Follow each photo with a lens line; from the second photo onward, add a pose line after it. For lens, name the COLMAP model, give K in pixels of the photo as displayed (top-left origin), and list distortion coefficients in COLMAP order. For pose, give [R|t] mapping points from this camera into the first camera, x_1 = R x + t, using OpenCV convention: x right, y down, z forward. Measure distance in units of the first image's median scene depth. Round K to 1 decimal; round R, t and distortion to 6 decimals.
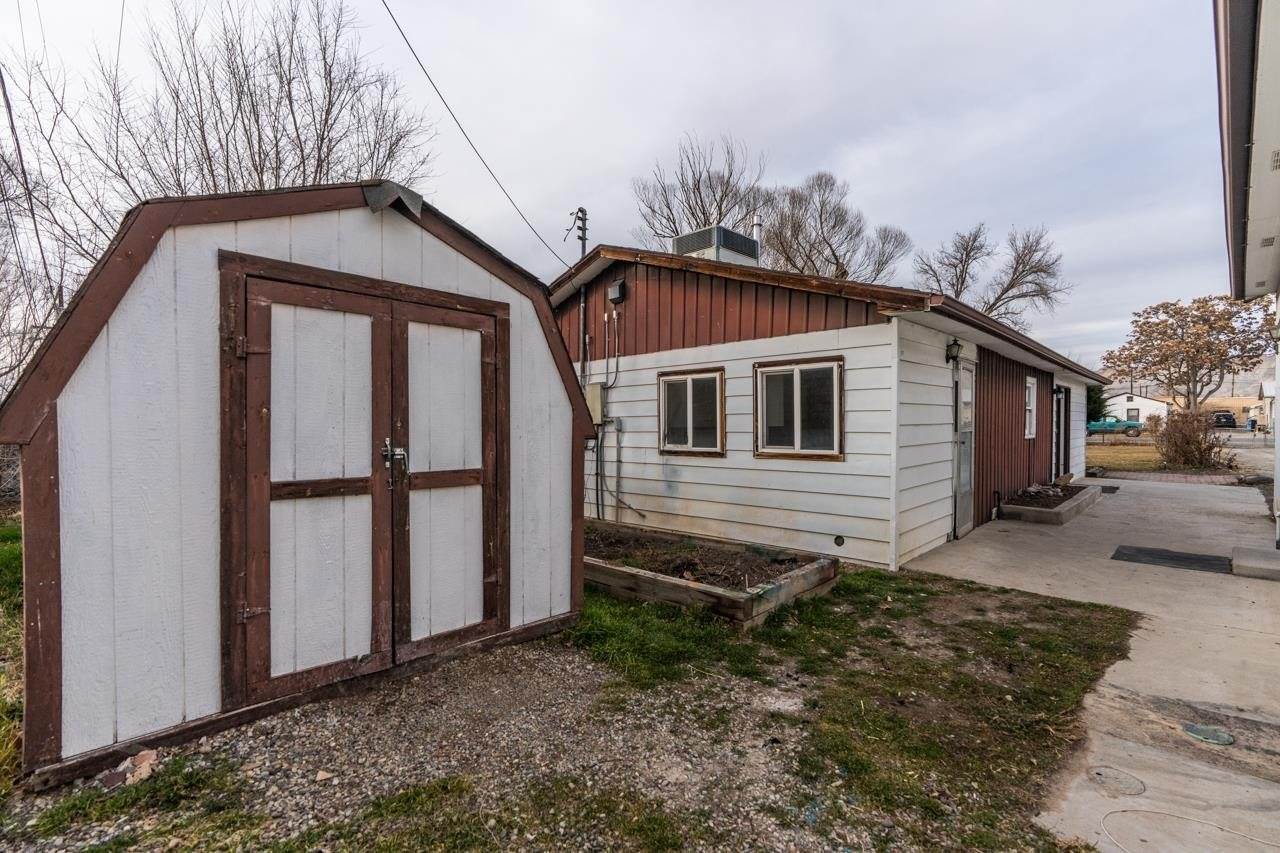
lens RADIAL K [[586.9, 0, 640.0], [0, 586.9, 426.5], [0, 0, 1]] dist [-0.001535, -0.000233]
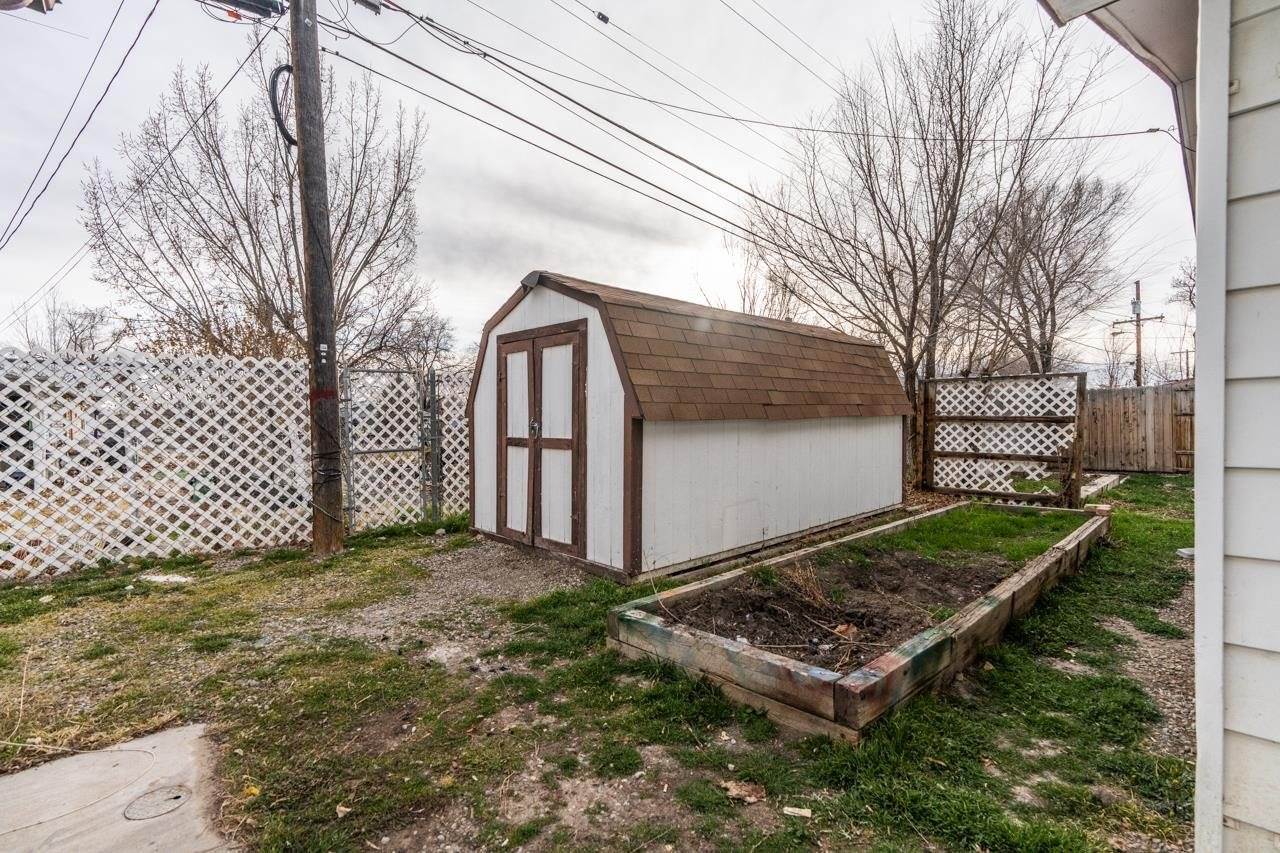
lens RADIAL K [[586.9, 0, 640.0], [0, 586.9, 426.5], [0, 0, 1]] dist [-0.001535, -0.000233]
pose [[-0.064344, 0.014913, -0.997816, 1.264946], [0.004342, 0.999883, 0.014664, 0.023117], [0.997918, -0.003389, -0.064401, 1.378233]]
